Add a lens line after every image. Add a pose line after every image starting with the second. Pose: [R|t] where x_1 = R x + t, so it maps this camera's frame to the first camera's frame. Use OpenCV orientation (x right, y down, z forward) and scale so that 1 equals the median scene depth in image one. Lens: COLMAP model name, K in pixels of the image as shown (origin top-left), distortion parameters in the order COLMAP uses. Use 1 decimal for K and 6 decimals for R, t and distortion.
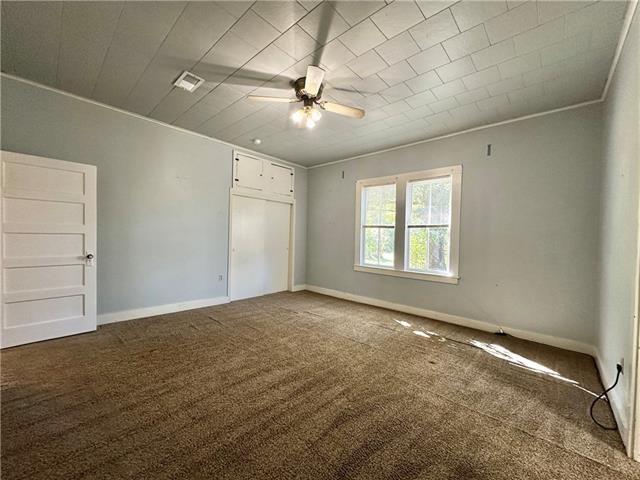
lens RADIAL K [[255.3, 0, 320.4], [0, 255.3, 241.4], [0, 0, 1]] dist [-0.000198, -0.000327]
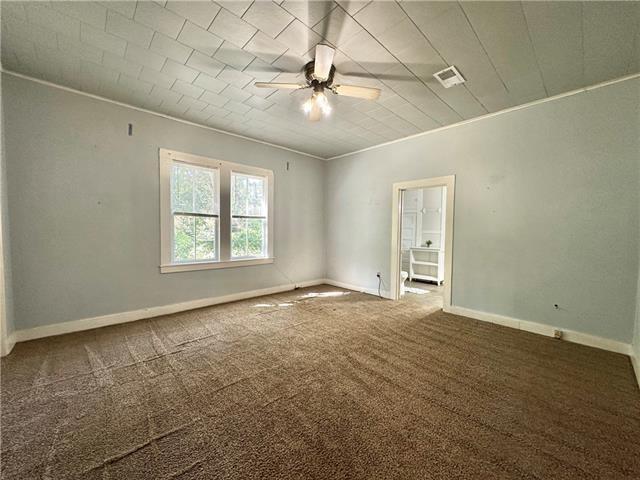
lens RADIAL K [[255.3, 0, 318.6], [0, 255.3, 242.0], [0, 0, 1]] dist [-0.000198, -0.000327]
pose [[0.075303, -0.077421, 0.994151, -0.712870], [0.007695, 0.996997, 0.077060, -0.035997], [-0.997131, 0.001847, 0.075673, 0.649046]]
